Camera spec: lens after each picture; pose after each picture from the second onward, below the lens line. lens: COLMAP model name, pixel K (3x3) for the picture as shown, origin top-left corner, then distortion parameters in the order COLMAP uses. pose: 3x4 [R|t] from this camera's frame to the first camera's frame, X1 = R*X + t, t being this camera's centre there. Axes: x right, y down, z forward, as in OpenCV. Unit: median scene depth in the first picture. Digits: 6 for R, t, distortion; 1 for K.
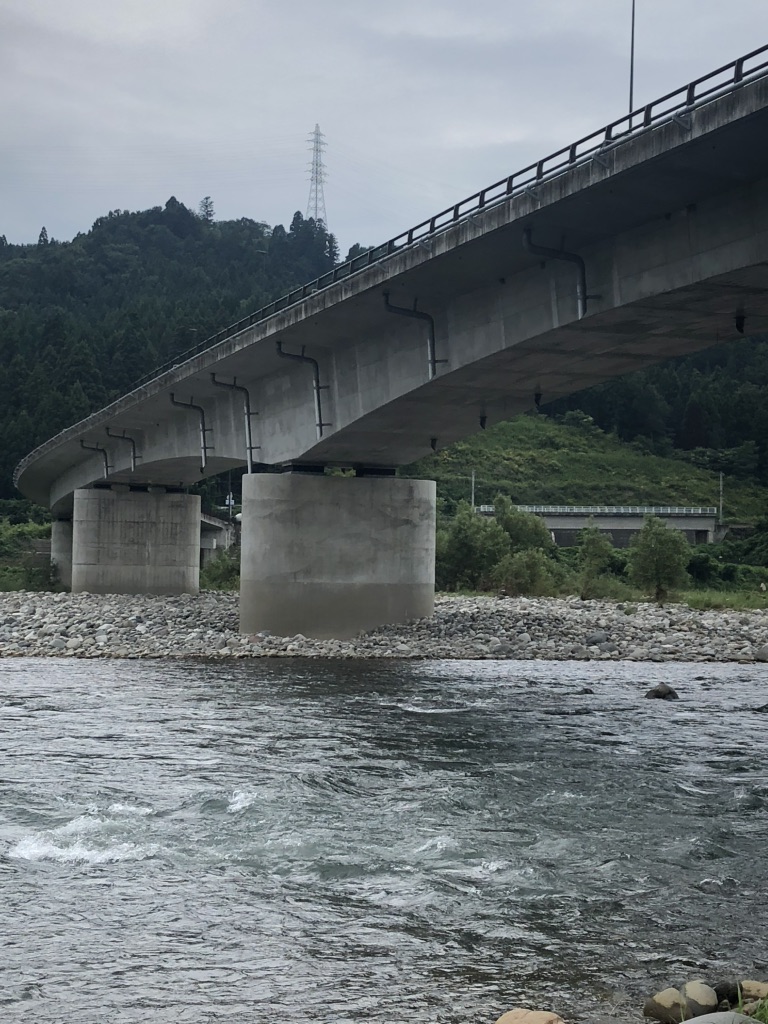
lens RADIAL K [[1815.2, 0, 384.0], [0, 1815.2, 512.0], [0, 0, 1]] dist [0.012301, -0.007480]
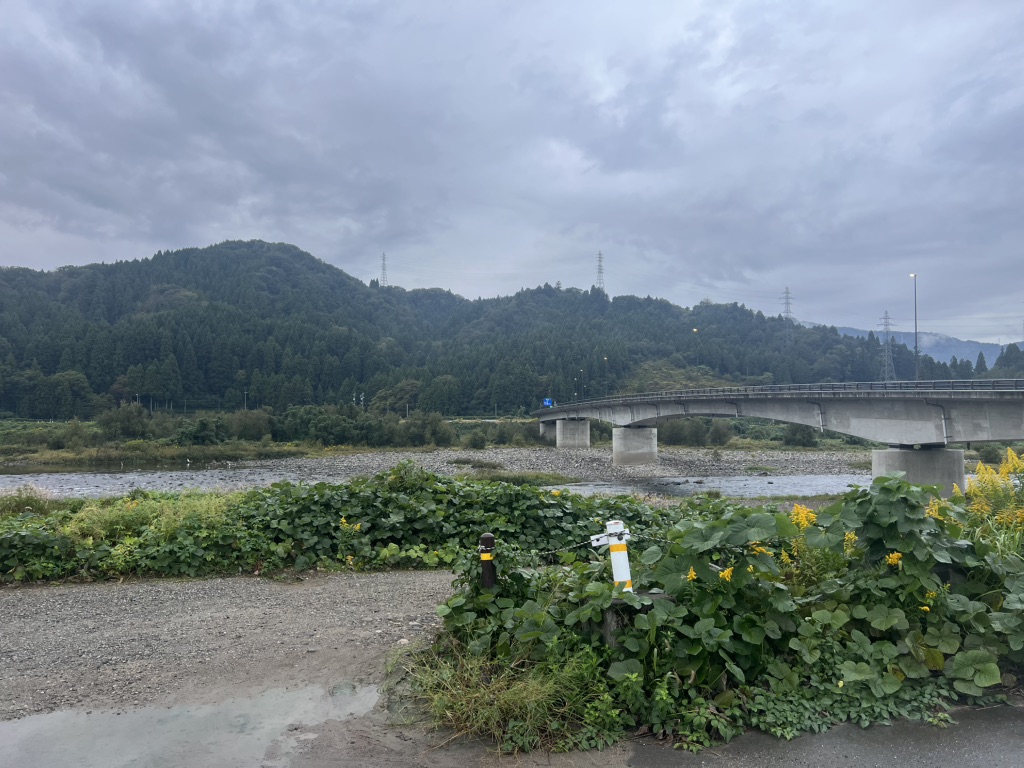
lens RADIAL K [[753.9, 0, 512.0], [0, 753.9, 384.0], [0, 0, 1]] dist [0.035967, -0.000686]
pose [[0.988652, -0.023969, -0.148301, -0.024615], [0.022649, 0.999687, -0.010580, -0.063122], [0.148508, 0.007101, 0.988886, -0.479354]]
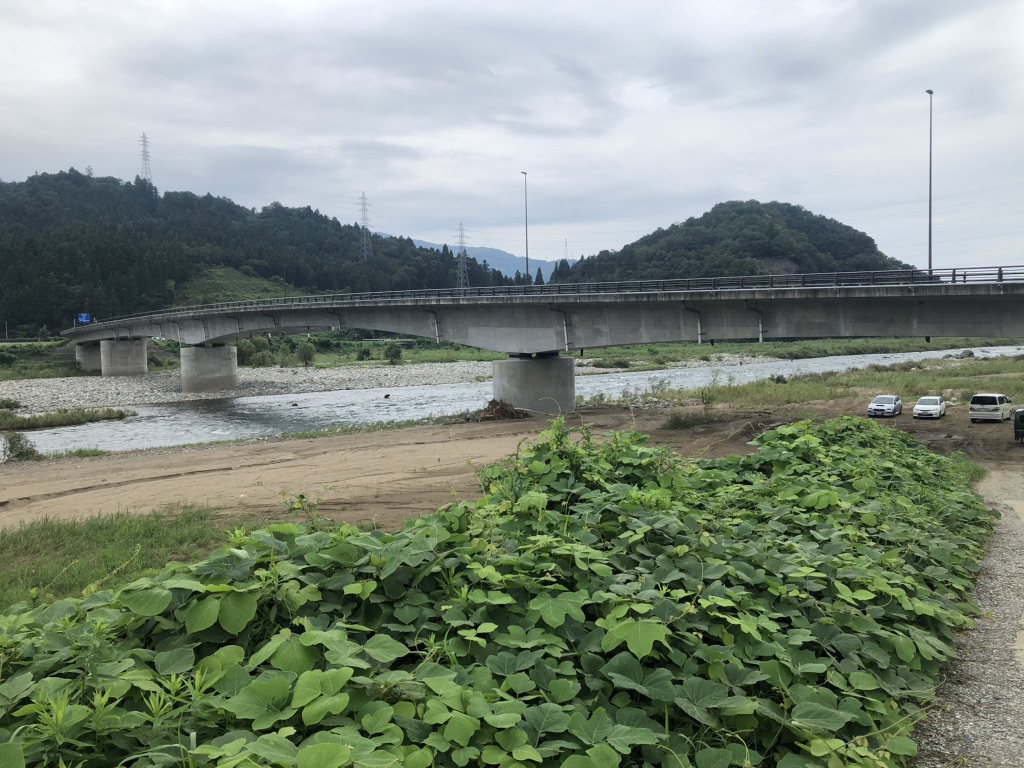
lens RADIAL K [[824.5, 0, 512.0], [0, 824.5, 384.0], [0, 0, 1]] dist [-0.003525, 0.009903]
pose [[0.928659, -0.062546, 0.365625, -0.038066], [0.025136, 0.994027, 0.106199, -0.058846], [-0.370083, -0.089432, 0.924684, -0.421744]]
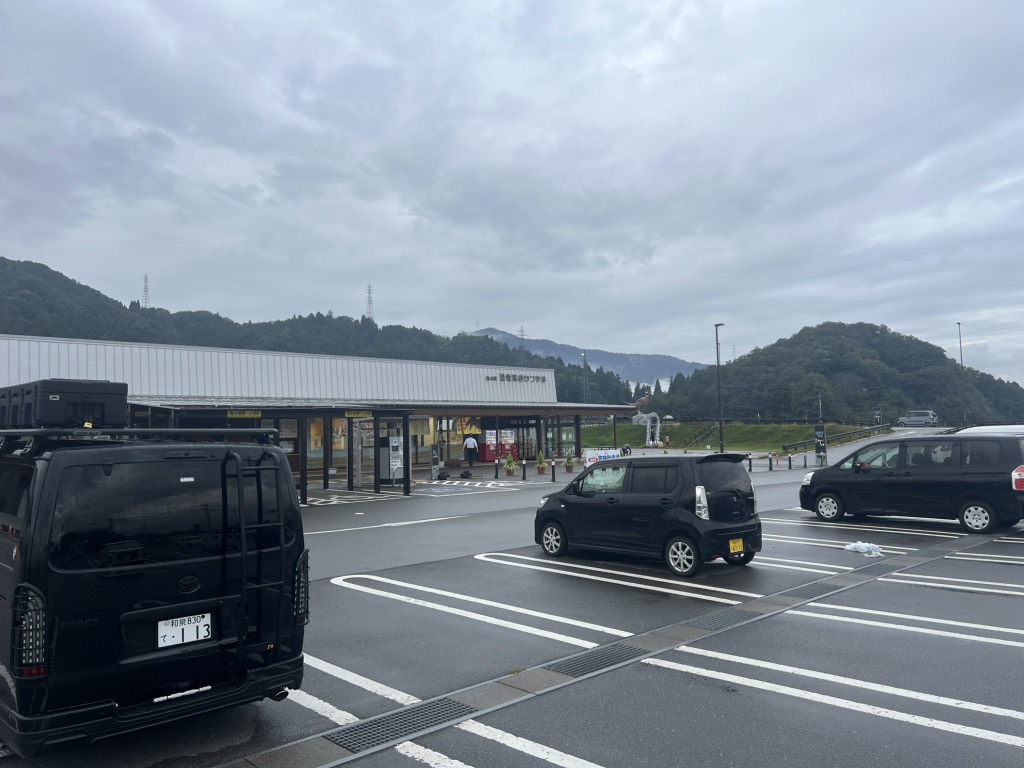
lens RADIAL K [[753.9, 0, 512.0], [0, 753.9, 384.0], [0, 0, 1]] dist [0.035967, -0.000686]
pose [[0.988560, -0.030978, 0.147615, 0.023526], [0.035395, 0.998998, -0.027396, -0.076857], [-0.146618, 0.032307, 0.988665, -0.988215]]
